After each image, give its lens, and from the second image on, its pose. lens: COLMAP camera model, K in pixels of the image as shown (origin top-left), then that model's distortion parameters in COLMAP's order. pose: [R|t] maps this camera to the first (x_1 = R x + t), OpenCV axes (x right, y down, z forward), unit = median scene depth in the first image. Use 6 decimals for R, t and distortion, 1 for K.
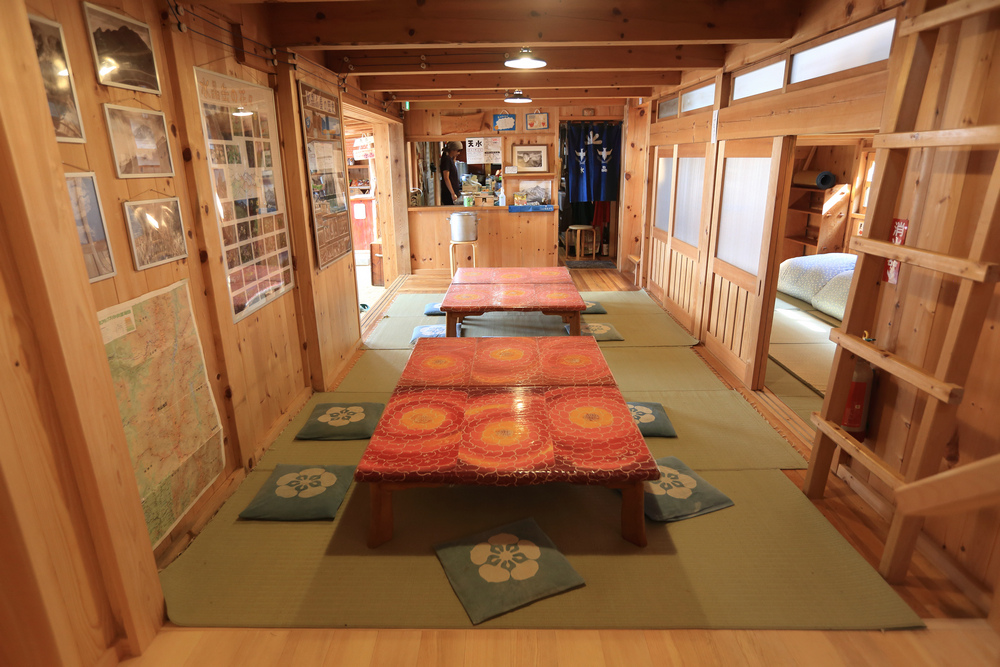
lens RADIAL K [[566.5, 0, 503.0], [0, 566.5, 336.0], [0, 0, 1]] dist [0.000113, 0.000569]
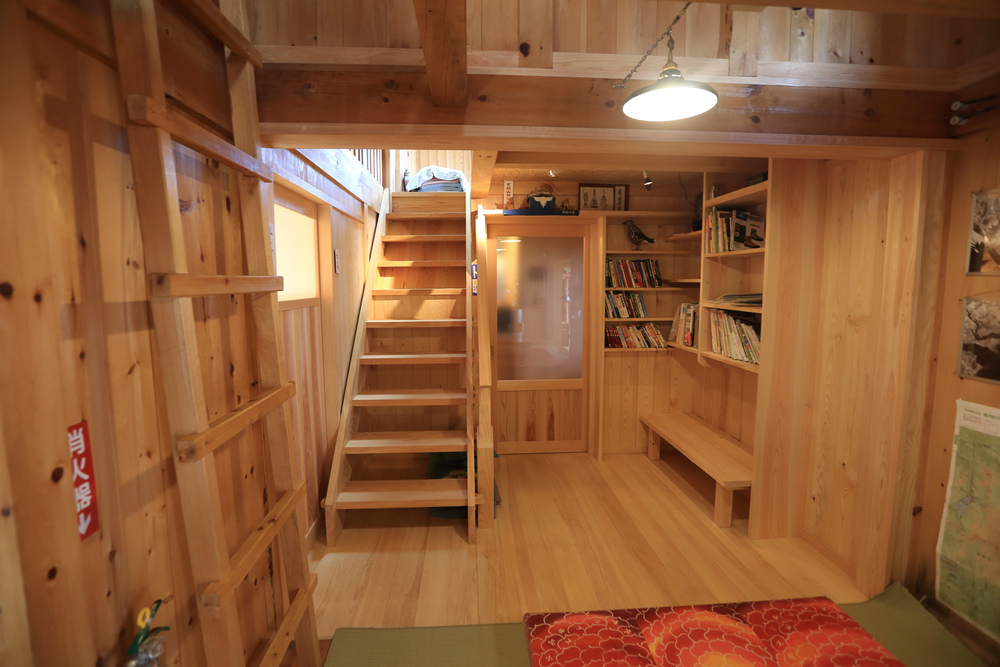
lens RADIAL K [[466.5, 0, 500.1], [0, 466.5, 333.7], [0, 0, 1]] dist [-0.002676, -0.000166]
pose [[-0.997955, 0.017422, -0.061504, 0.337760], [-0.008671, 0.916358, 0.400266, -0.479716], [0.063333, 0.399981, -0.914333, 1.437951]]
